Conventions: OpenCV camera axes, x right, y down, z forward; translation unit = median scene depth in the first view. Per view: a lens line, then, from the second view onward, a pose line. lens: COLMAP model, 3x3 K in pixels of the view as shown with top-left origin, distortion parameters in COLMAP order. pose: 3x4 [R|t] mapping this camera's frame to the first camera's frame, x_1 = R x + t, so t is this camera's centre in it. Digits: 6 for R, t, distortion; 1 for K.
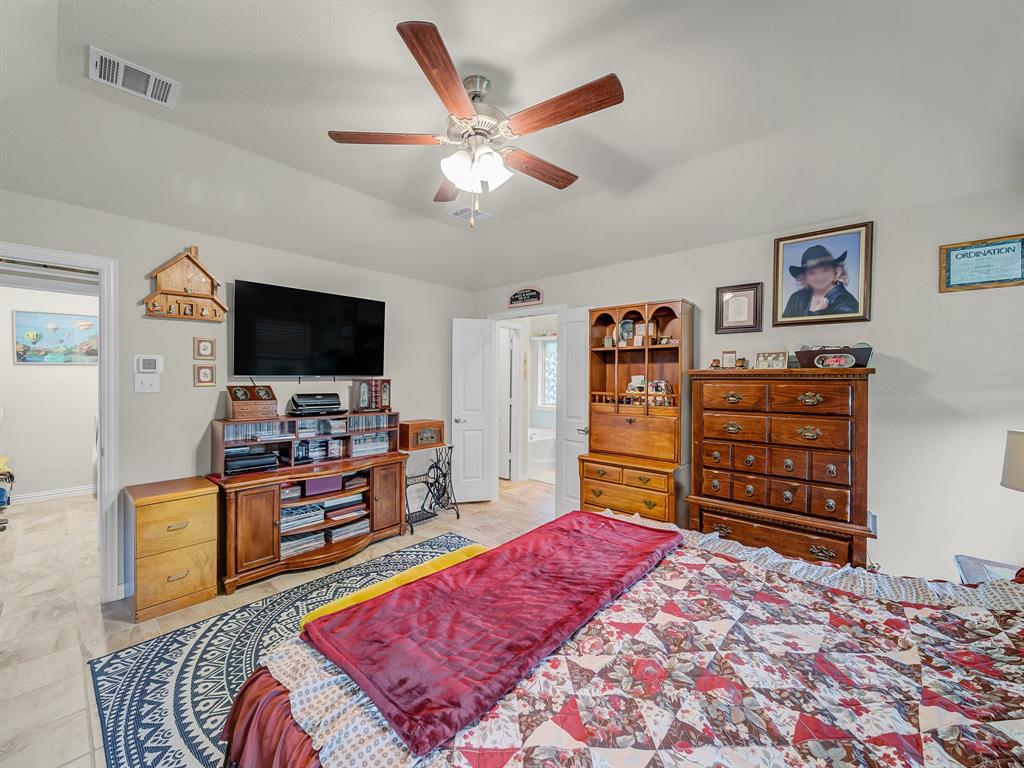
lens RADIAL K [[408.1, 0, 509.1], [0, 408.1, 378.4], [0, 0, 1]] dist [0.001408, -0.000938]
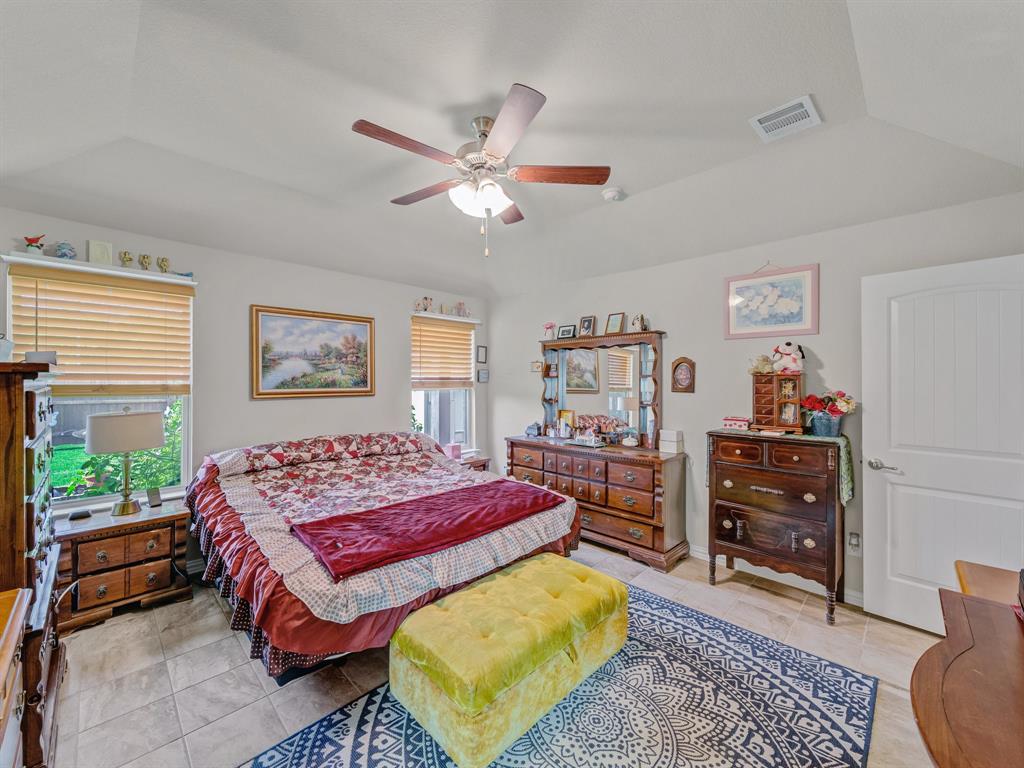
lens RADIAL K [[408.1, 0, 509.4], [0, 408.1, 378.9], [0, 0, 1]] dist [0.001408, -0.000938]
pose [[-0.998510, -0.007851, 0.053993, -0.208337], [-0.008041, 0.999962, -0.003303, -0.006612], [-0.053965, -0.003732, -0.998536, 2.038987]]
